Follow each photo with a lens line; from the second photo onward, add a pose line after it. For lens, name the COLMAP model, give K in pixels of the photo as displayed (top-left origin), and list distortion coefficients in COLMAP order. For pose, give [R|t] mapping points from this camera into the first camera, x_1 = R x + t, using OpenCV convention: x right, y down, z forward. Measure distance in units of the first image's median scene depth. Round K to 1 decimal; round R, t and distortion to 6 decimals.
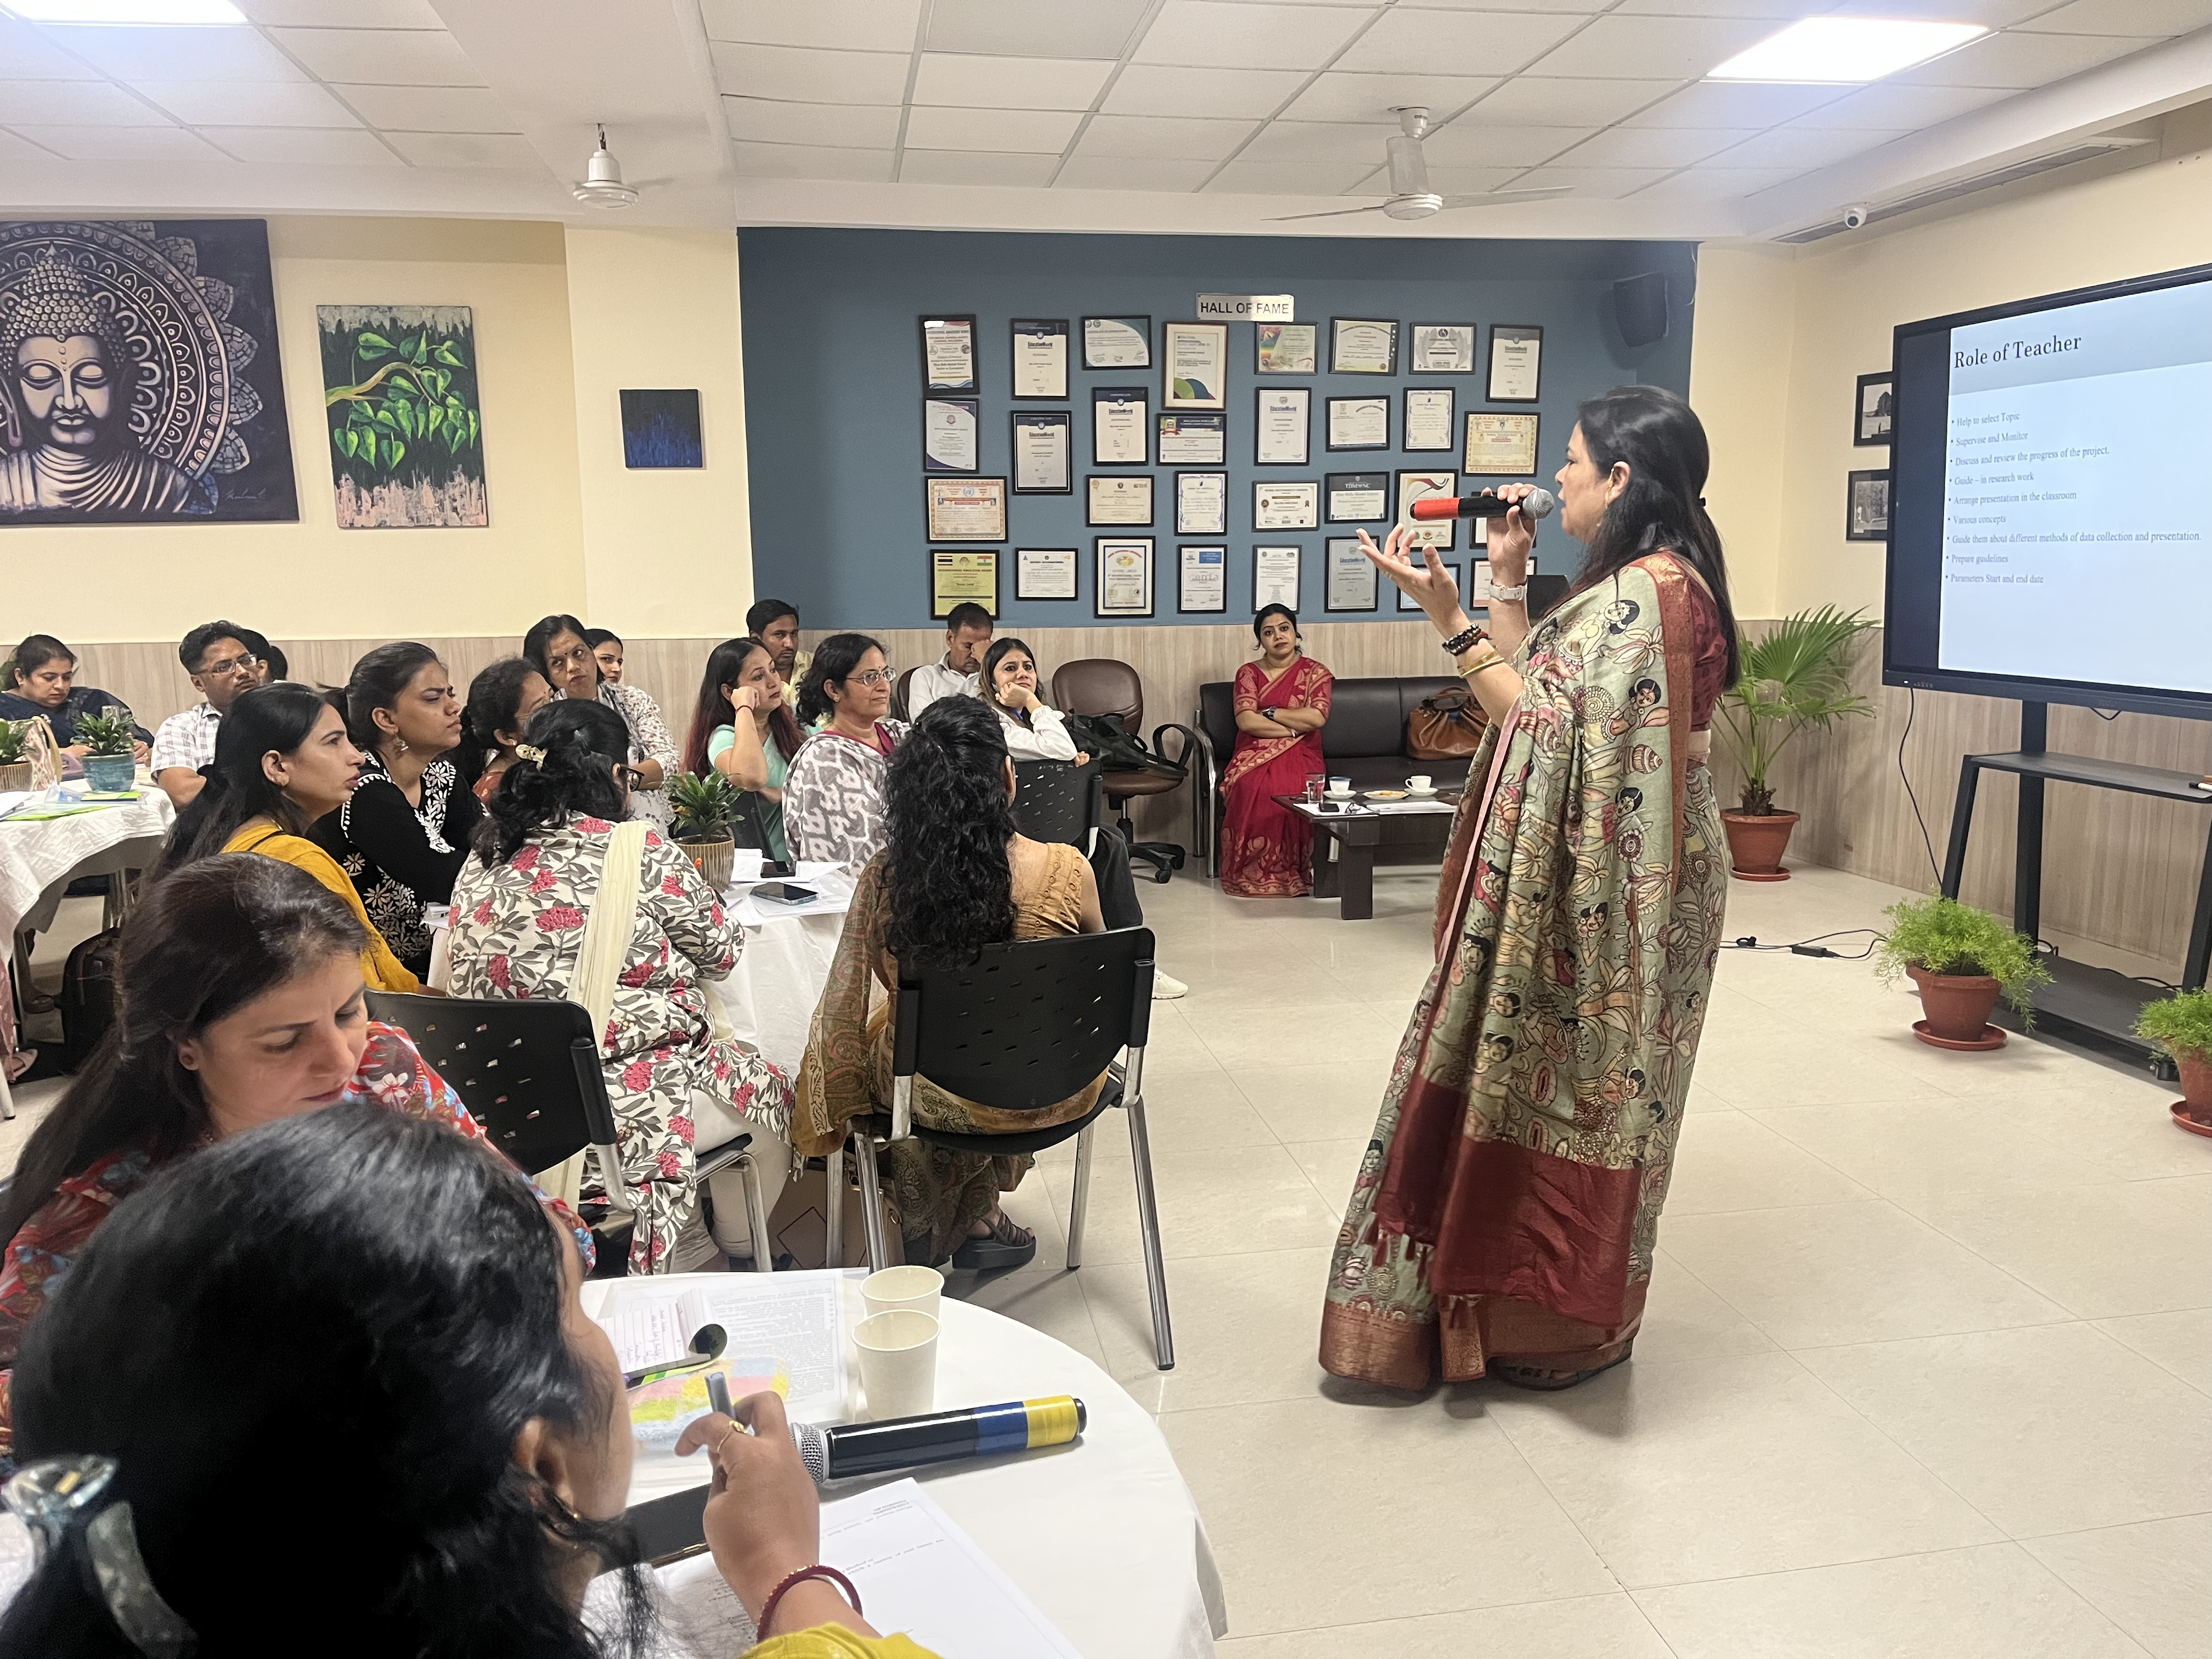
lens RADIAL K [[1679.0, 0, 1137.6], [0, 1679.0, 846.1], [0, 0, 1]] dist [0.075188, -0.118503]
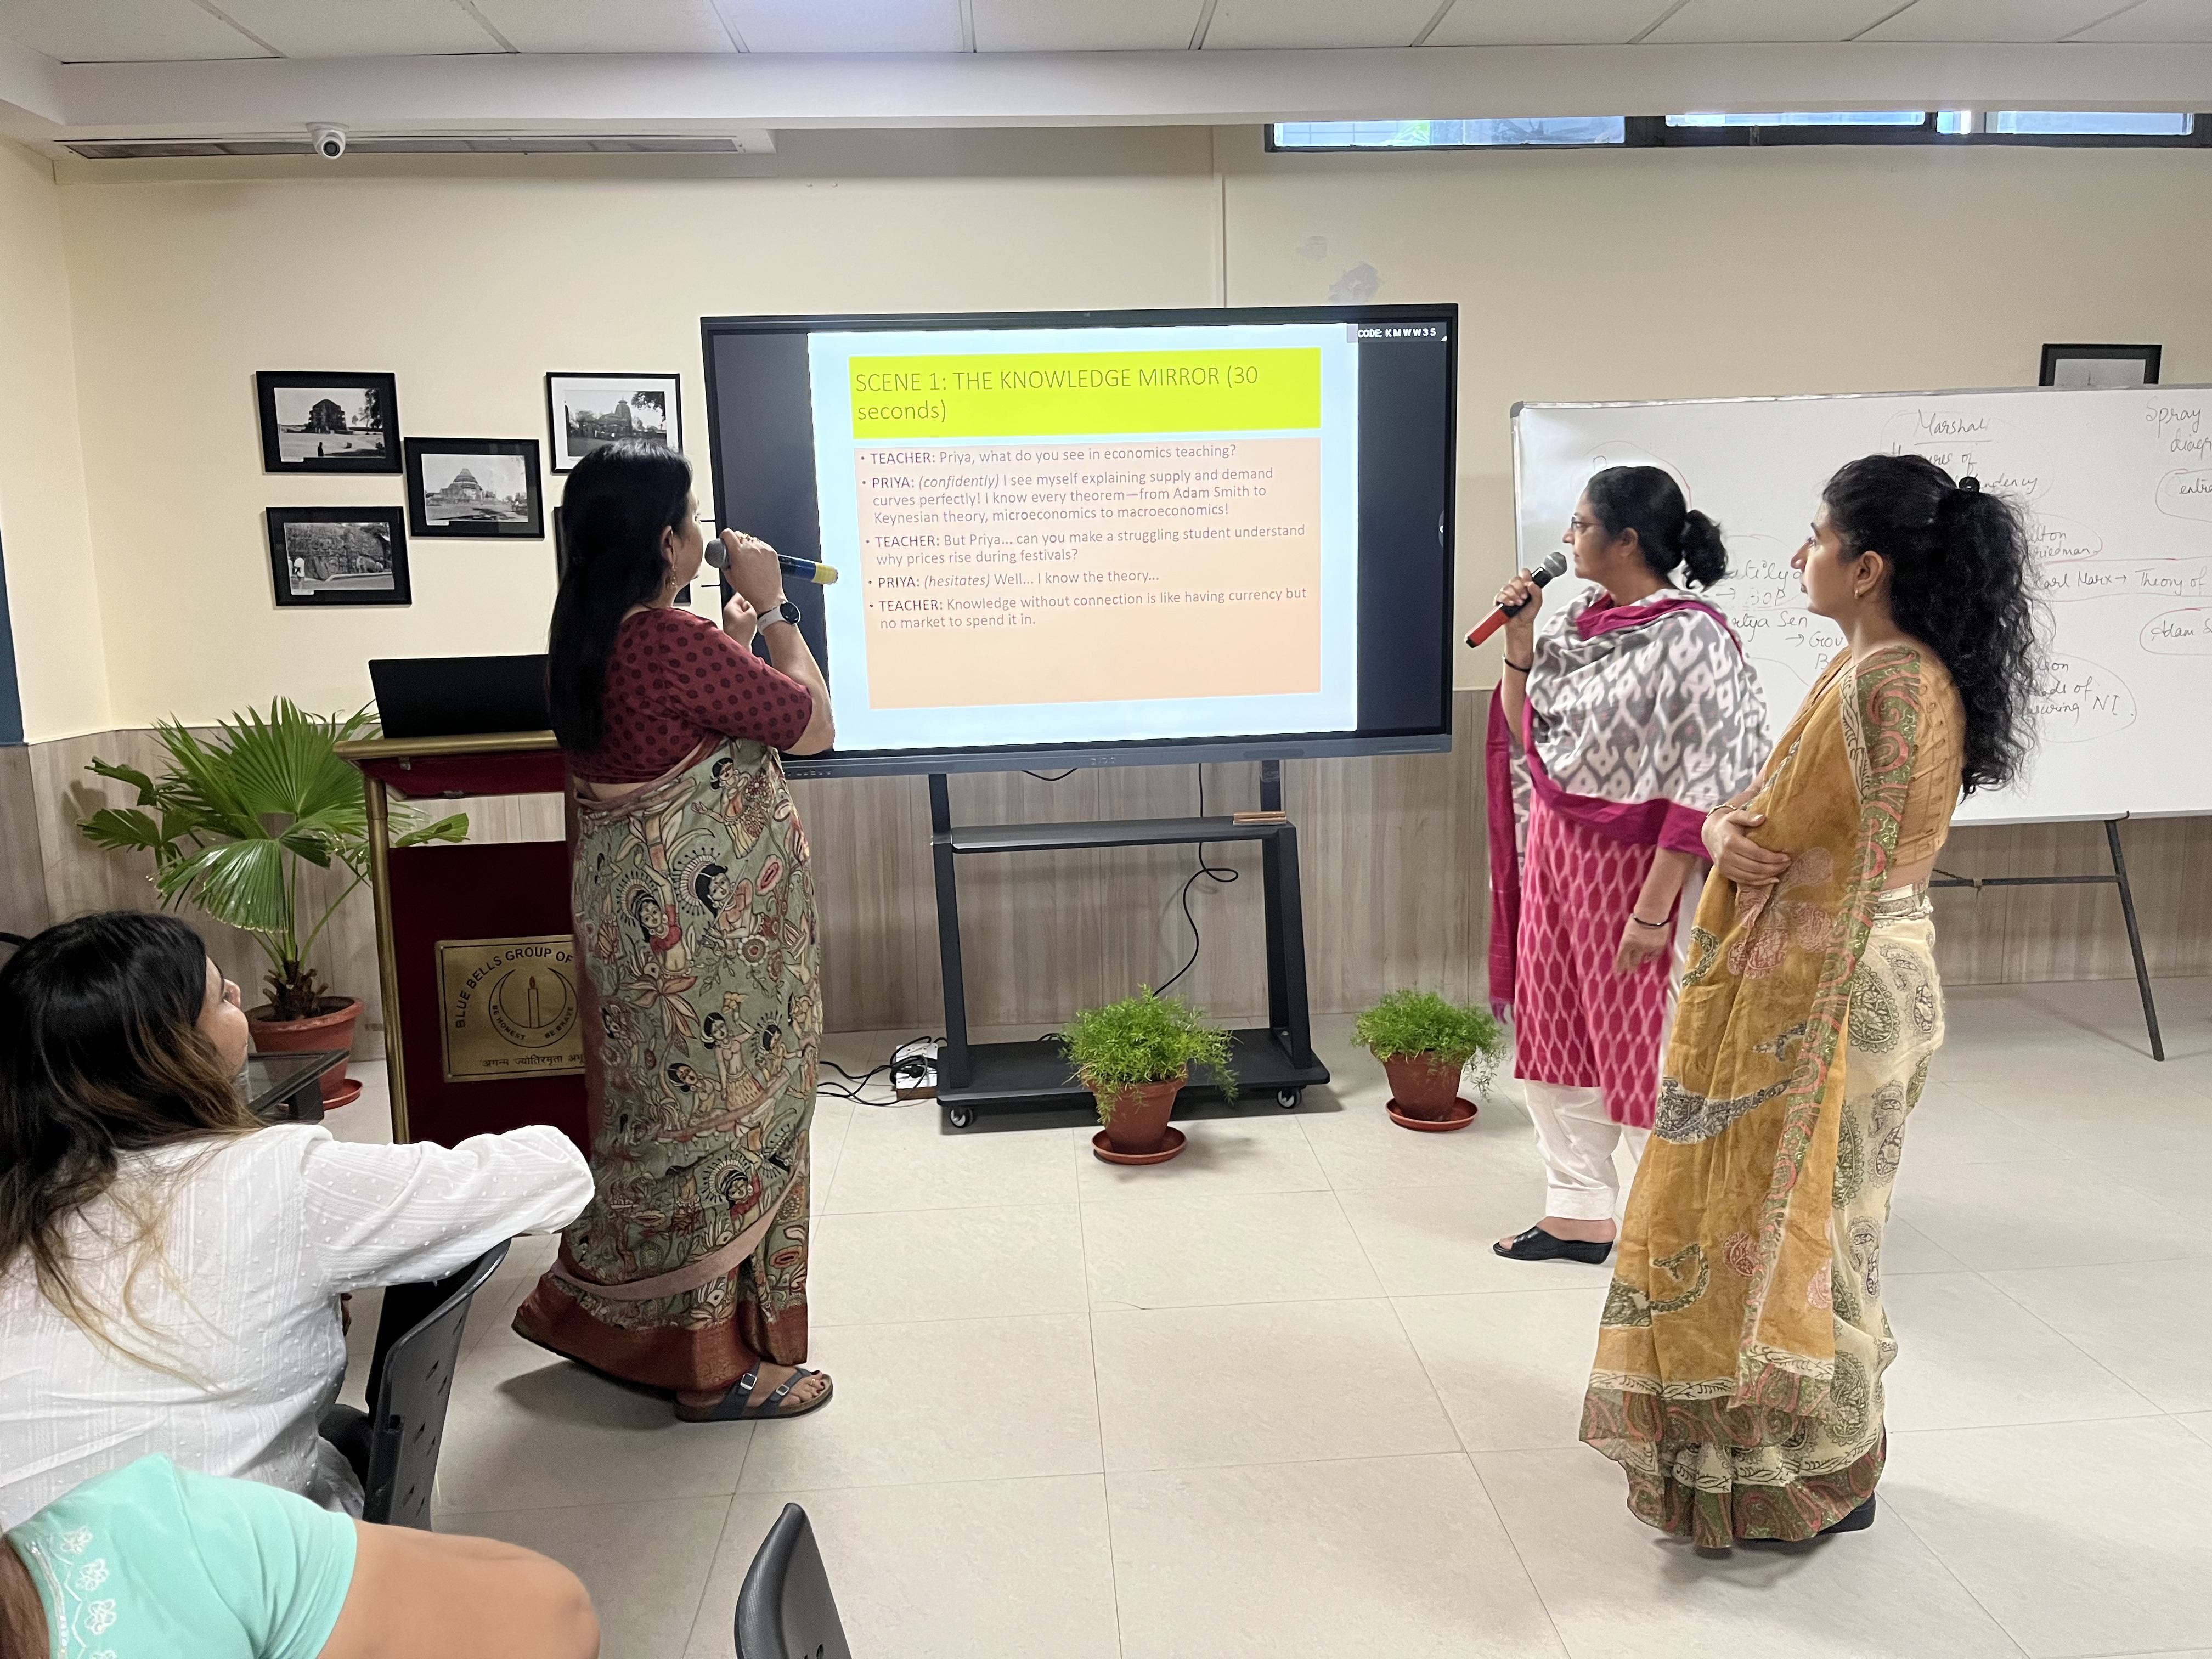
lens RADIAL K [[1682.6, 0, 1106.0], [0, 1682.6, 829.5], [0, 0, 1]] dist [0.081996, -0.074736]
pose [[0.139116, -0.139505, 0.980400, -0.325389], [0.199698, 0.973640, 0.110207, -0.135271], [-0.969932, 0.180452, 0.163308, 0.772903]]
